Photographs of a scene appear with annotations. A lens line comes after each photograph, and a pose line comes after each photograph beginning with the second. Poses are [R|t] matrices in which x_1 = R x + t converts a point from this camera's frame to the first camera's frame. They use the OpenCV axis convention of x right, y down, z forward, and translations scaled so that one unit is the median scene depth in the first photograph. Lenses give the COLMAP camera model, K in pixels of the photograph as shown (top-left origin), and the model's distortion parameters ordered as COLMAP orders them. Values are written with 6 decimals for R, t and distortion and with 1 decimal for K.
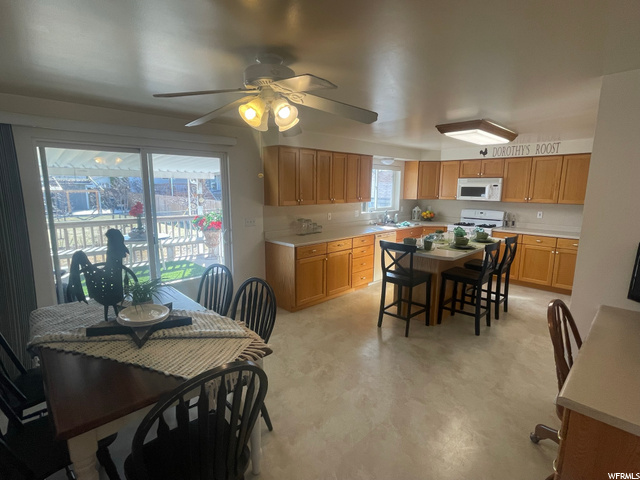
lens RADIAL K [[320.9, 0, 317.6], [0, 320.9, 240.4], [0, 0, 1]] dist [-0.002234, 0.000844]
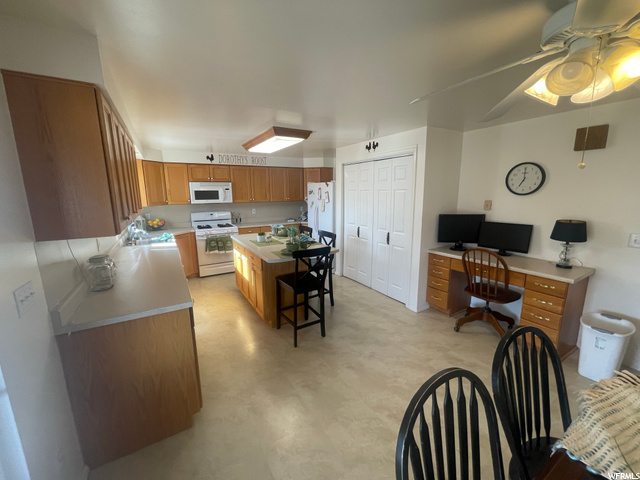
lens RADIAL K [[260.7, 0, 320.6], [0, 260.7, 239.0], [0, 0, 1]] dist [-0.002495, -0.000393]
pose [[0.227569, -0.183232, 0.956367, -0.284211], [0.173328, 0.974075, 0.145381, -0.075822], [-0.958212, 0.132681, 0.253428, 0.473907]]
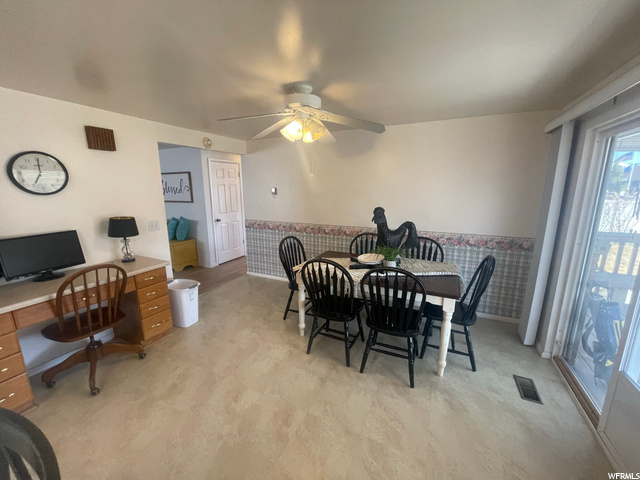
lens RADIAL K [[260.7, 0, 316.3], [0, 260.7, 239.5], [0, 0, 1]] dist [-0.002495, -0.000393]
pose [[-0.942526, 0.063845, -0.327975, 0.064838], [-0.056439, 0.937050, 0.344605, -0.111121], [0.329331, 0.343310, -0.879591, 0.711589]]
